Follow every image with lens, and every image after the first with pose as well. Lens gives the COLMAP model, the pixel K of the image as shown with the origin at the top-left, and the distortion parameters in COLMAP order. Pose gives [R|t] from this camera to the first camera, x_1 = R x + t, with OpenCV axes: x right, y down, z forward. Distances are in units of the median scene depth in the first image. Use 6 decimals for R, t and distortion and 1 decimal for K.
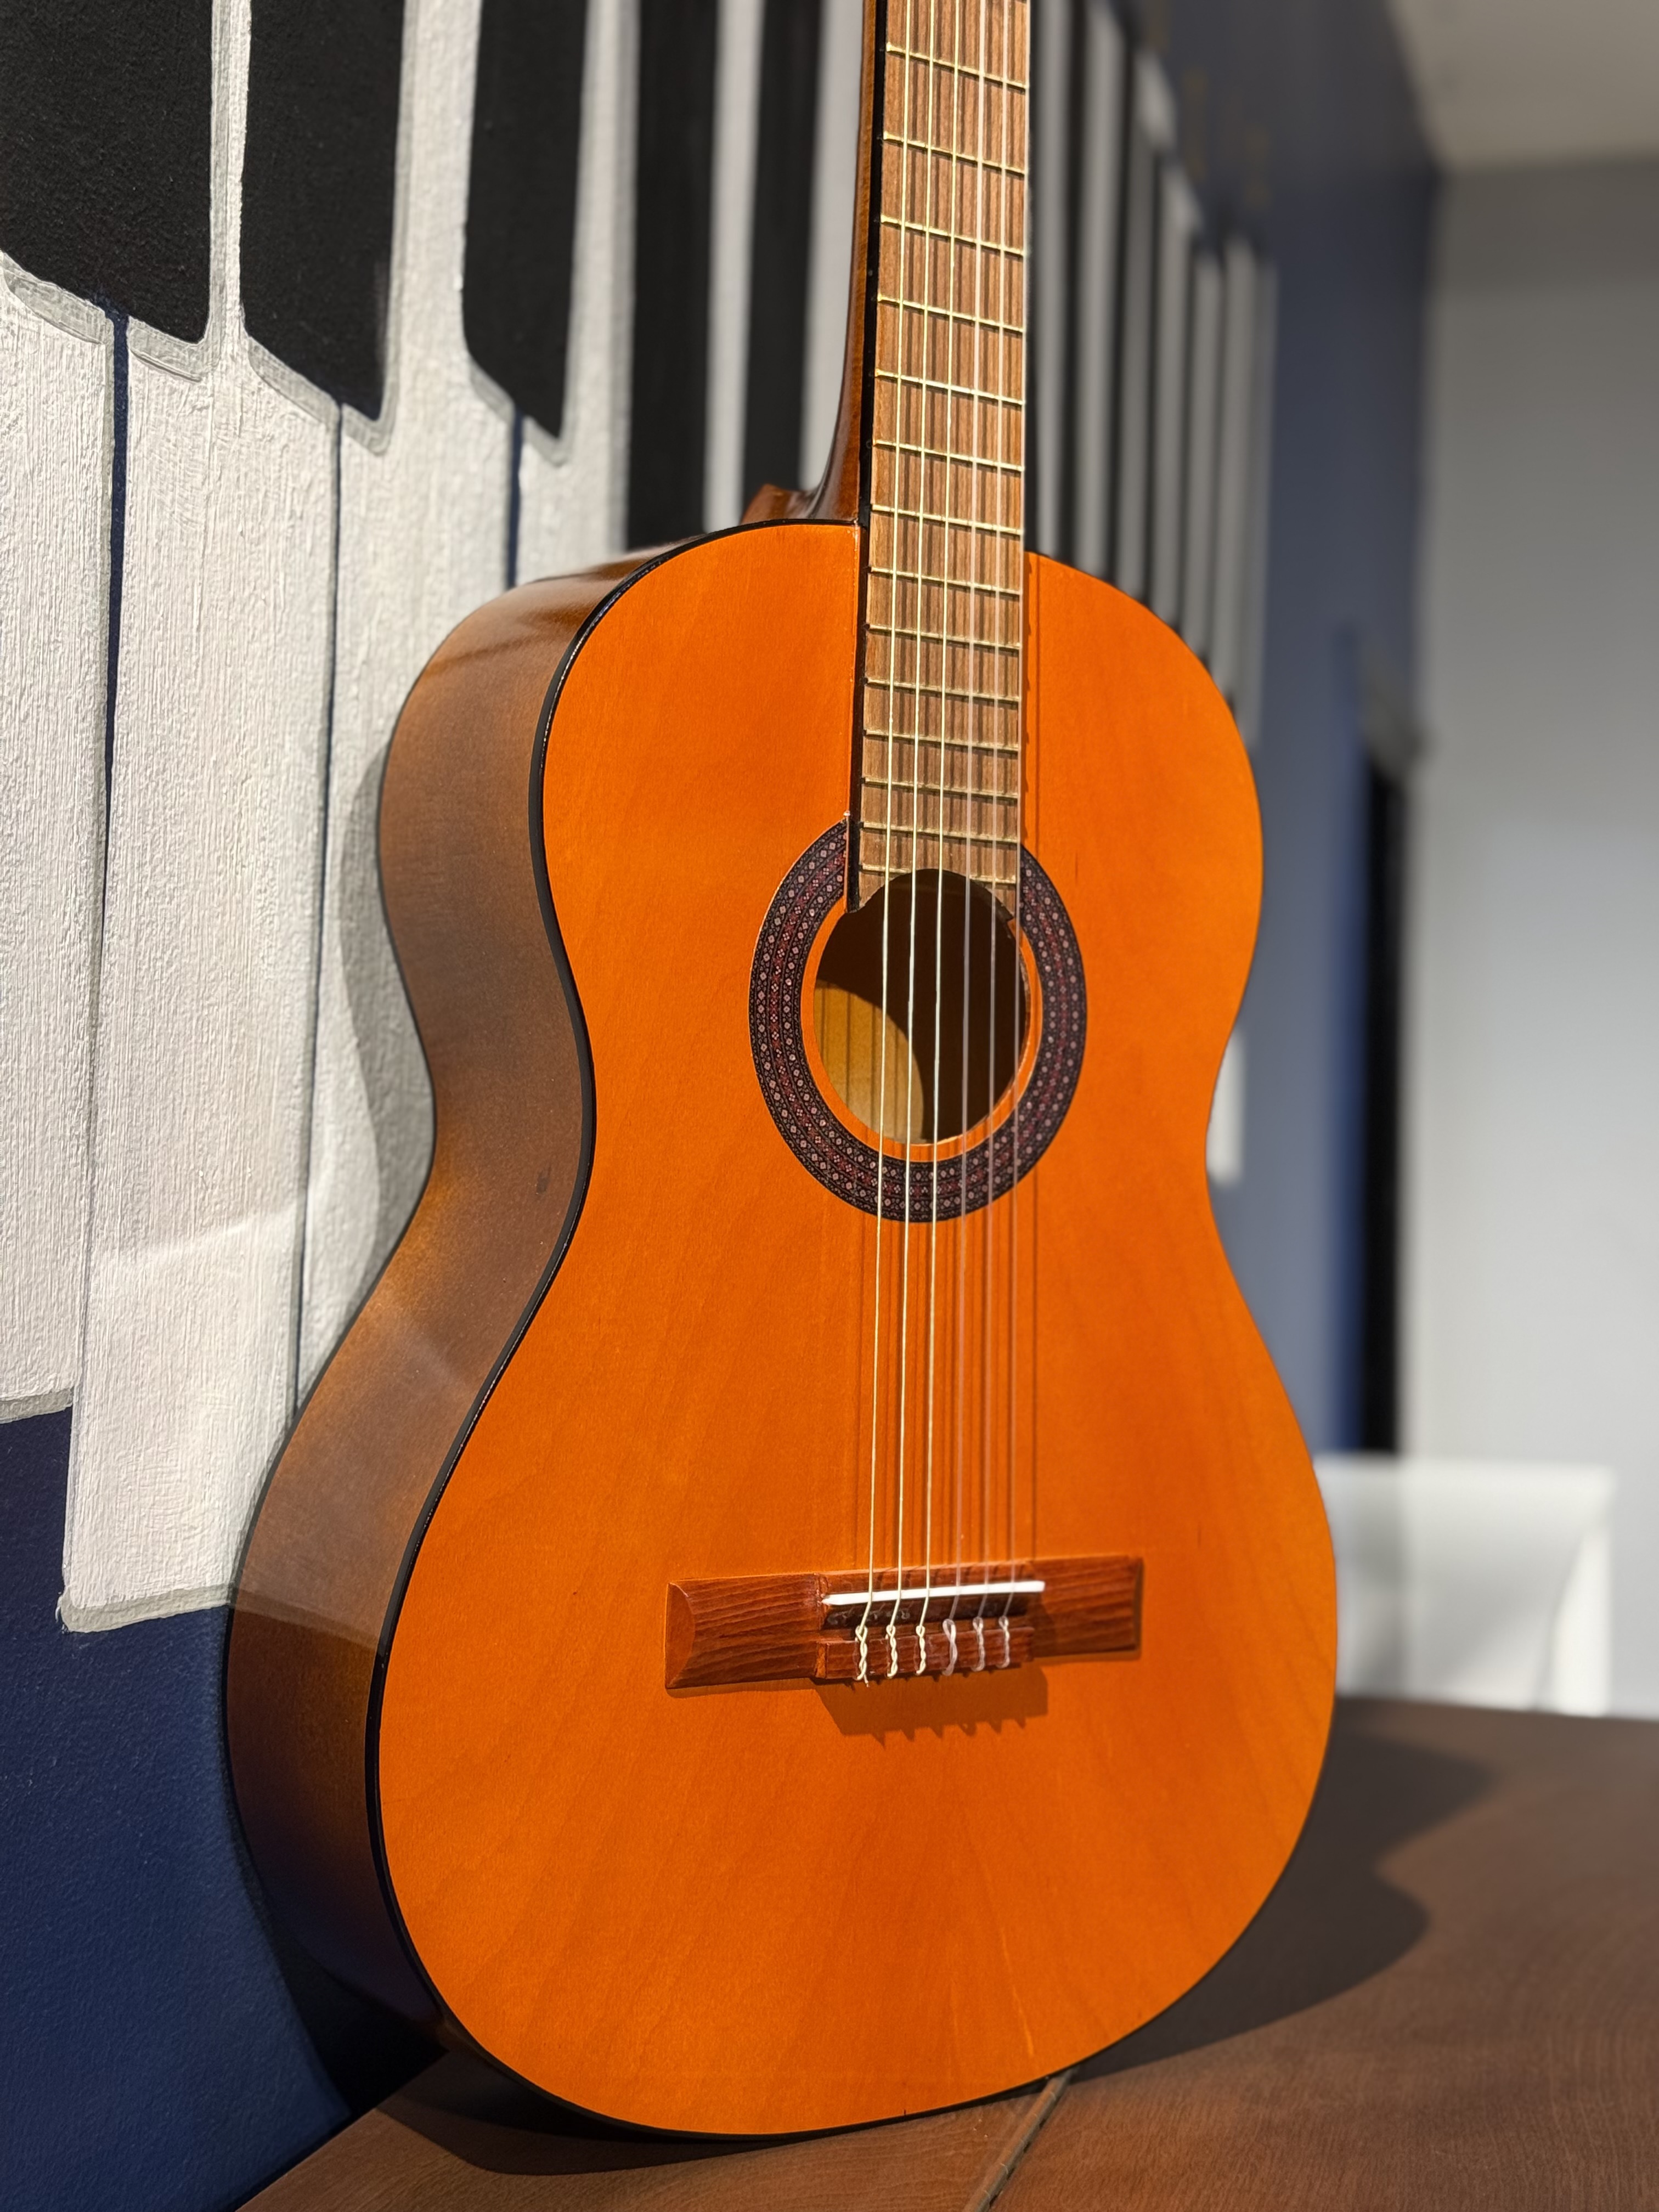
lens RADIAL K [[3111.6, 0, 807.9], [0, 3111.6, 1103.0], [0, 0, 1]] dist [0.193498, -0.428529]
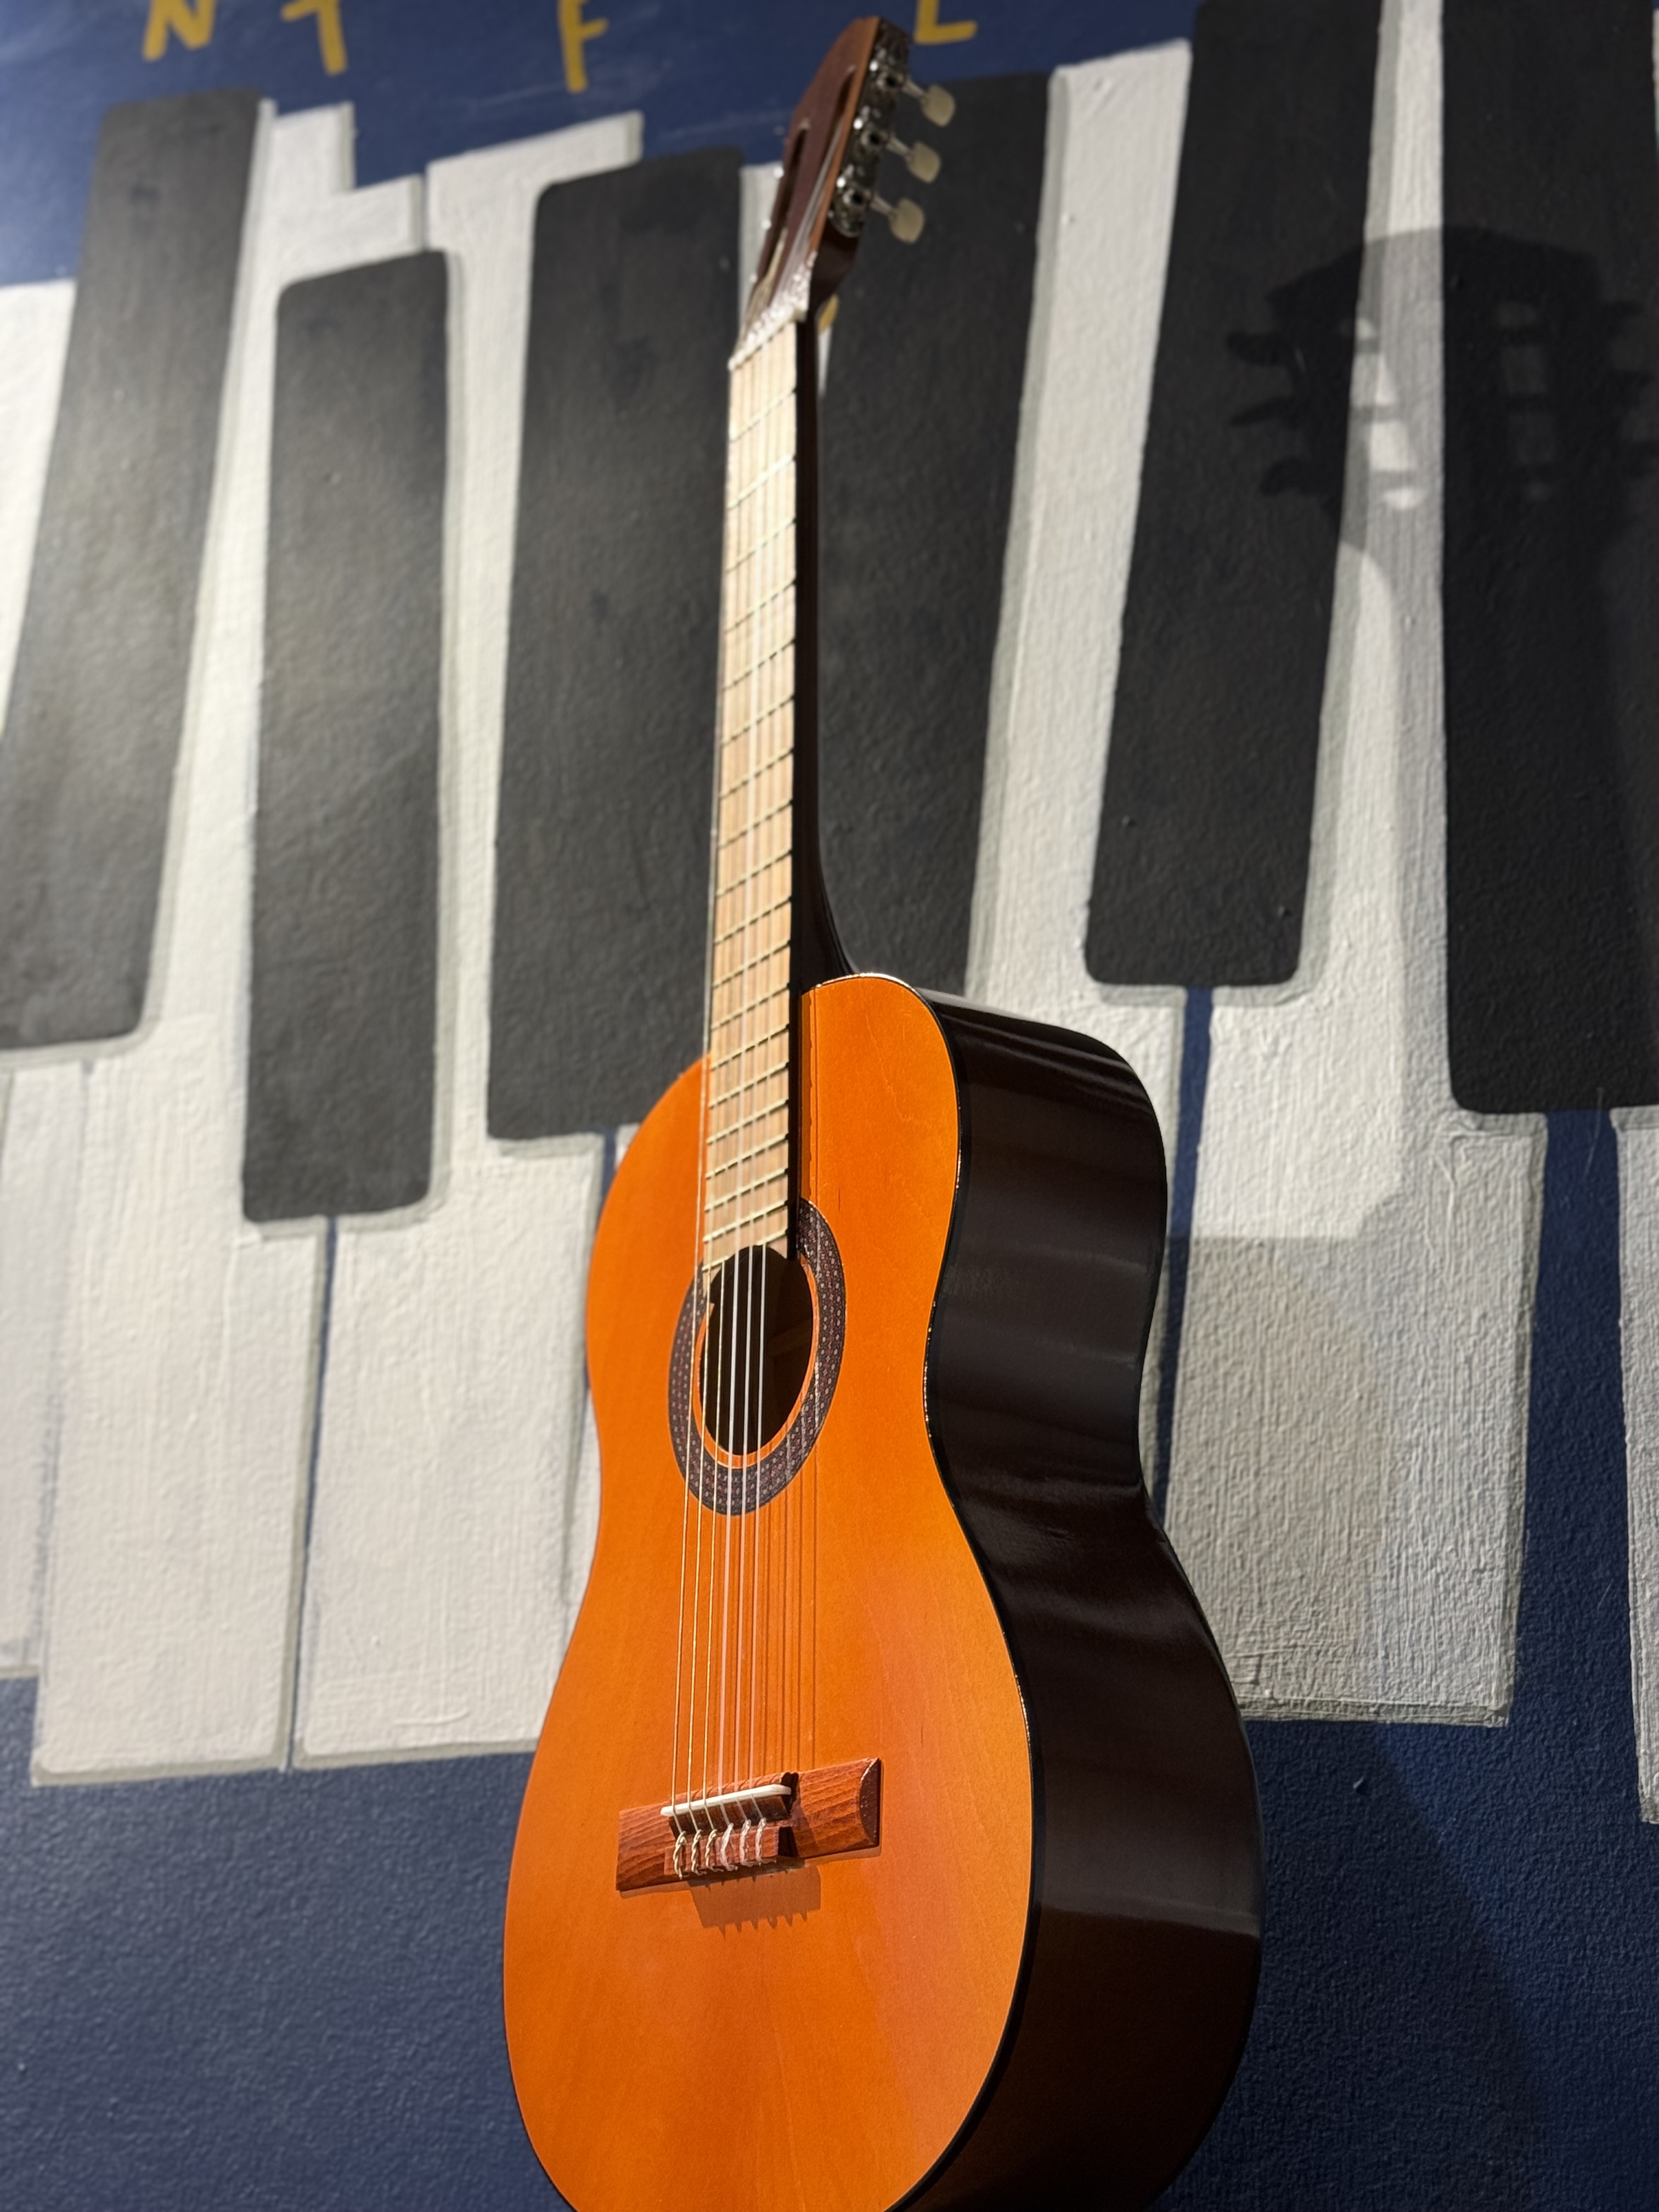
lens RADIAL K [[3111.6, 0, 807.9], [0, 3111.6, 1103.0], [0, 0, 1]] dist [0.193498, -0.428529]
pose [[-0.028999, -0.390945, -0.919957, 1.280352], [-0.015839, 0.920408, -0.390637, 0.384441], [0.999454, 0.003243, -0.032883, 1.068647]]
